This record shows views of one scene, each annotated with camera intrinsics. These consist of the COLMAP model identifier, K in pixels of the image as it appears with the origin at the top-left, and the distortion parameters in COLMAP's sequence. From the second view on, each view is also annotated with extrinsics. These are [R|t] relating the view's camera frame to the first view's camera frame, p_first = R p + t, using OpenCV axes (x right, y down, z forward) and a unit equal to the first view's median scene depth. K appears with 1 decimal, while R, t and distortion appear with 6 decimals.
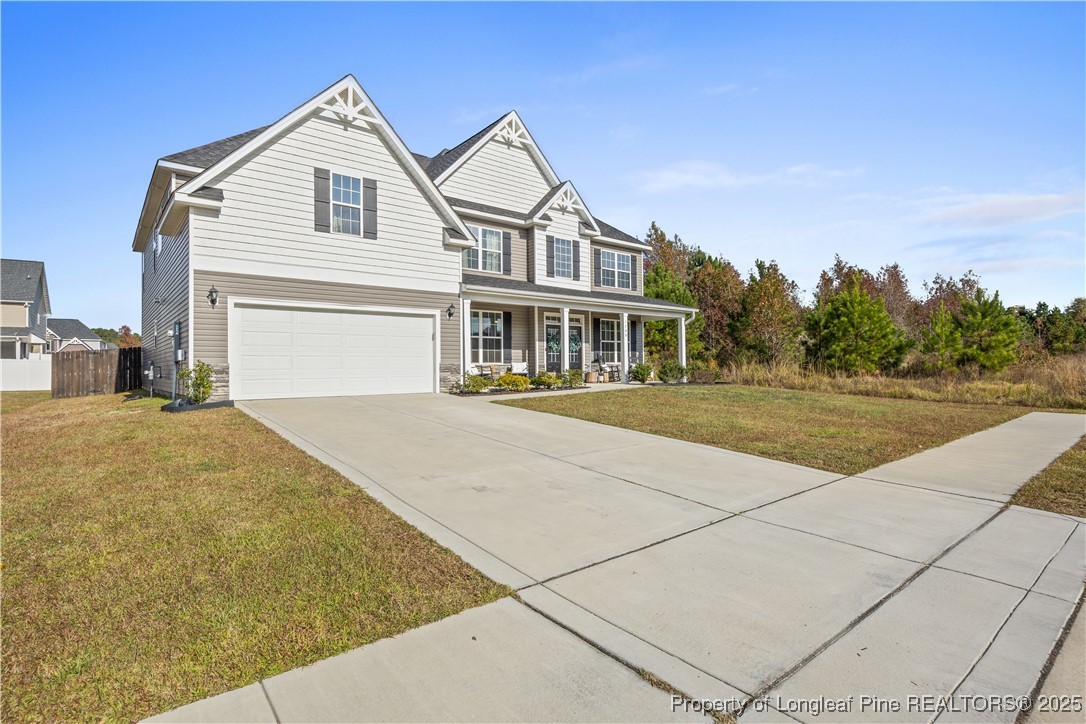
lens RADIAL K [[529.5, 0, 543.0], [0, 529.5, 362.0], [0, 0, 1]] dist [-0.000787, -0.000103]
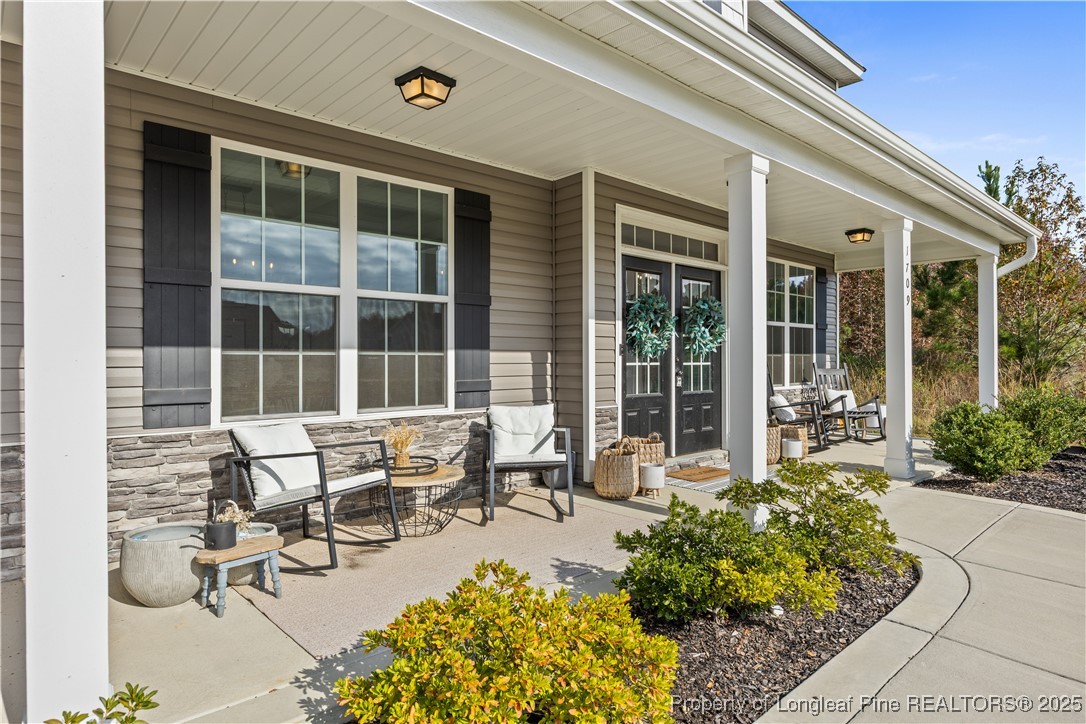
lens RADIAL K [[629.8, 0, 550.0], [0, 629.8, 359.8], [0, 0, 1]] dist [-0.002426, -0.000417]
pose [[0.998551, 0.005296, 0.053558, -0.047012], [-0.005823, 0.999936, 0.009699, -0.022123], [-0.053503, -0.009997, 0.998518, 0.707905]]
